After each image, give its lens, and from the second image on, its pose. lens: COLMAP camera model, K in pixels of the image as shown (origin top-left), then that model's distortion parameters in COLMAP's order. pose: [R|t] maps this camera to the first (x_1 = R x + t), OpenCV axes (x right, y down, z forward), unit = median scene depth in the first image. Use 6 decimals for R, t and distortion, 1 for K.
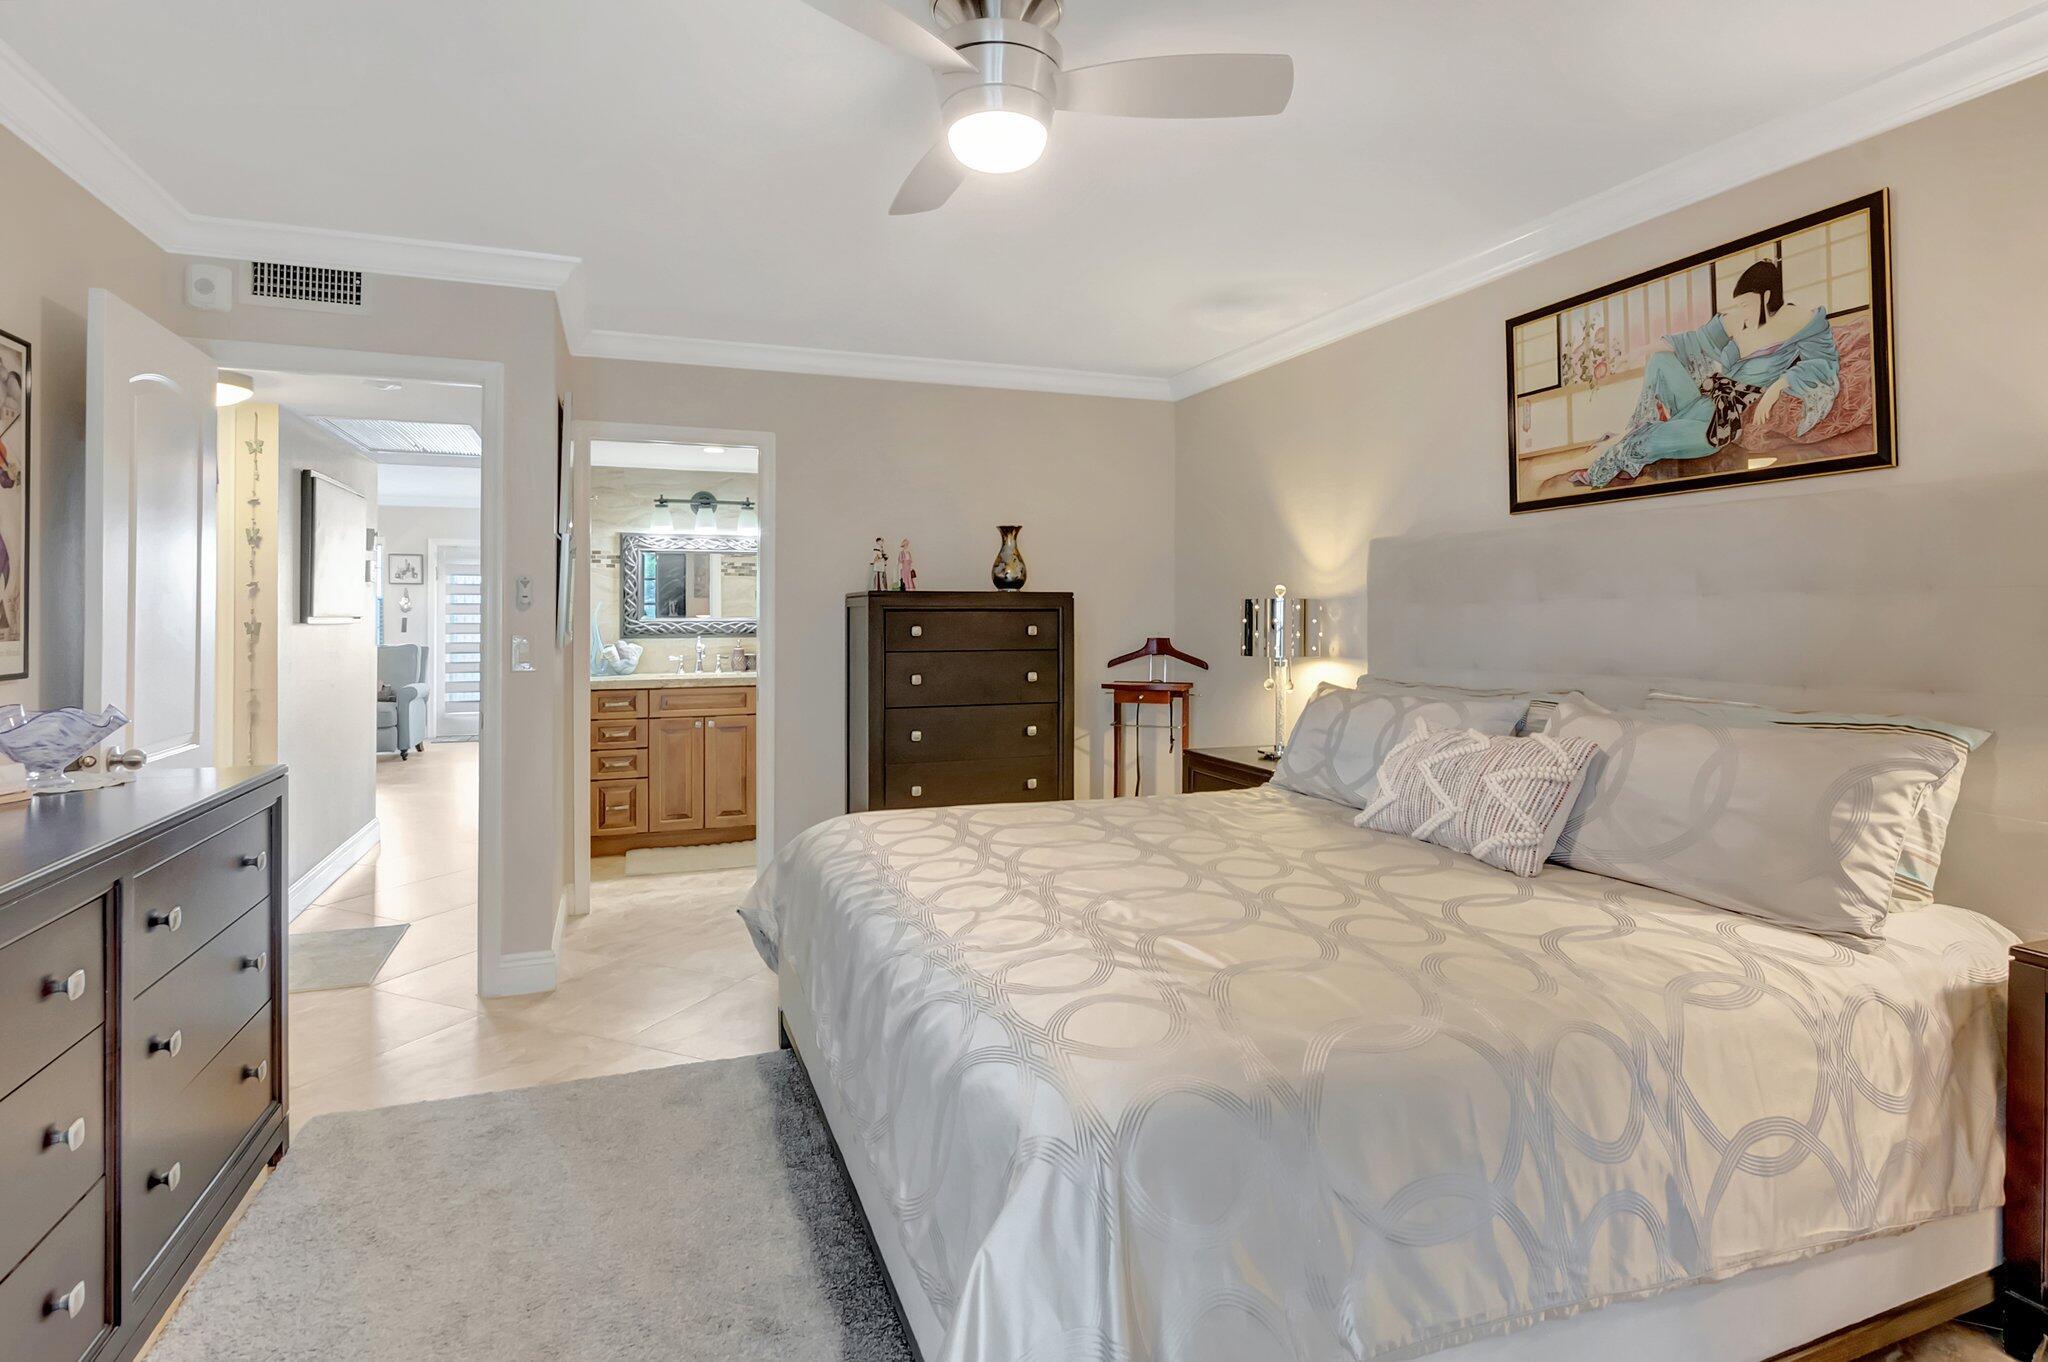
lens RADIAL K [[1032.4, 0, 1022.3], [0, 1032.4, 613.8], [0, 0, 1]] dist [-0.004973, -0.002031]
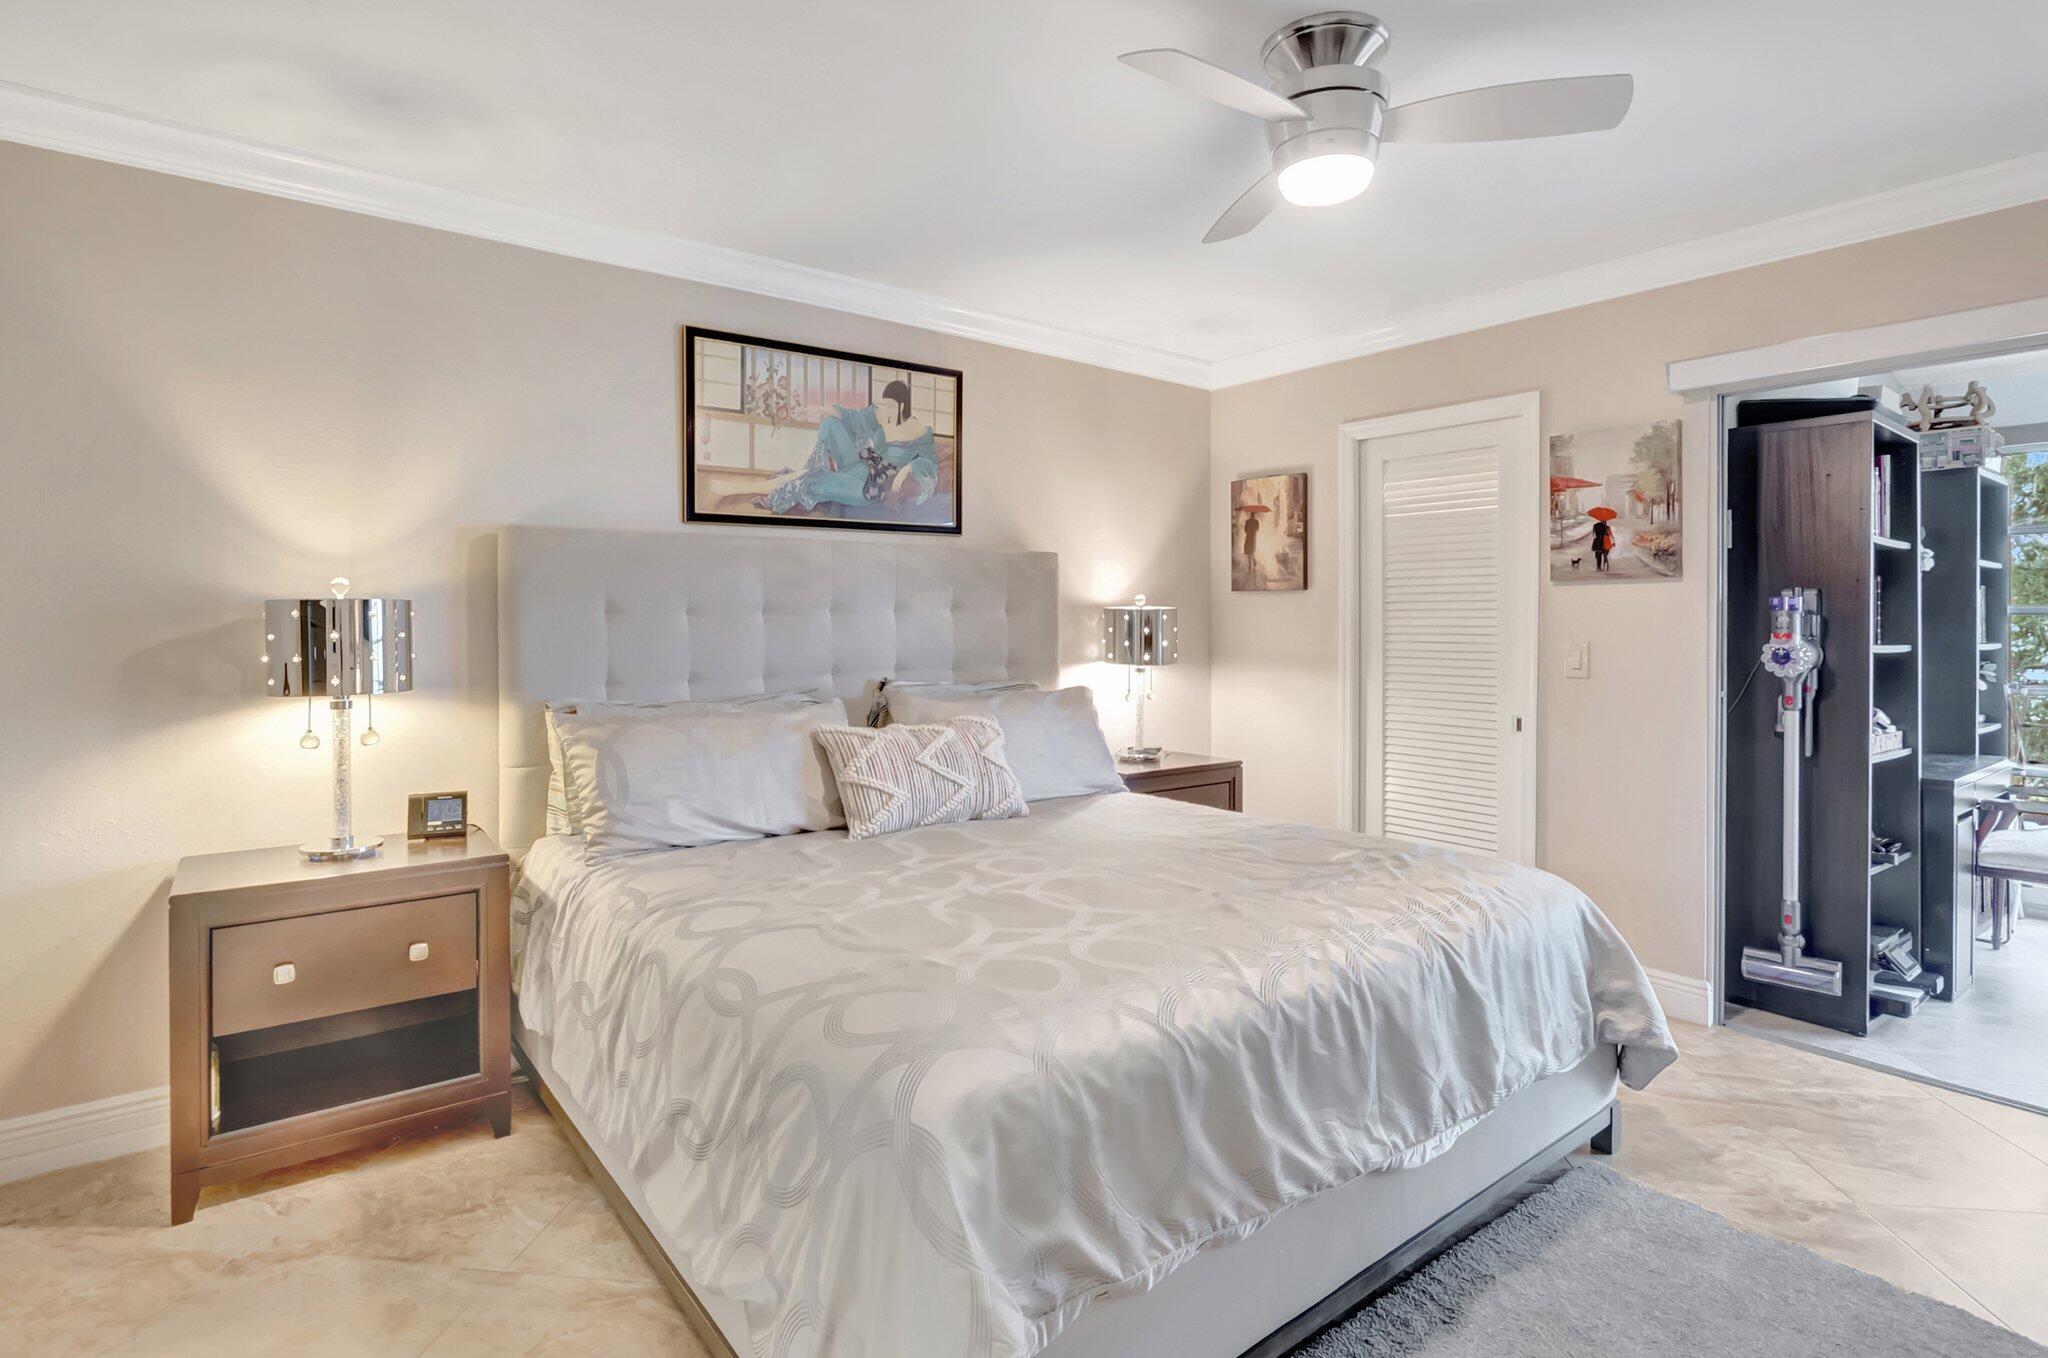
lens RADIAL K [[1028.1, 0, 1026.7], [0, 1028.1, 652.7], [0, 0, 1]] dist [-0.005988, -0.000381]
pose [[-0.295034, -0.029742, 0.955024, -0.659754], [0.001082, 0.999504, 0.031461, -0.001942], [-0.955486, 0.010316, -0.294855, 1.123295]]
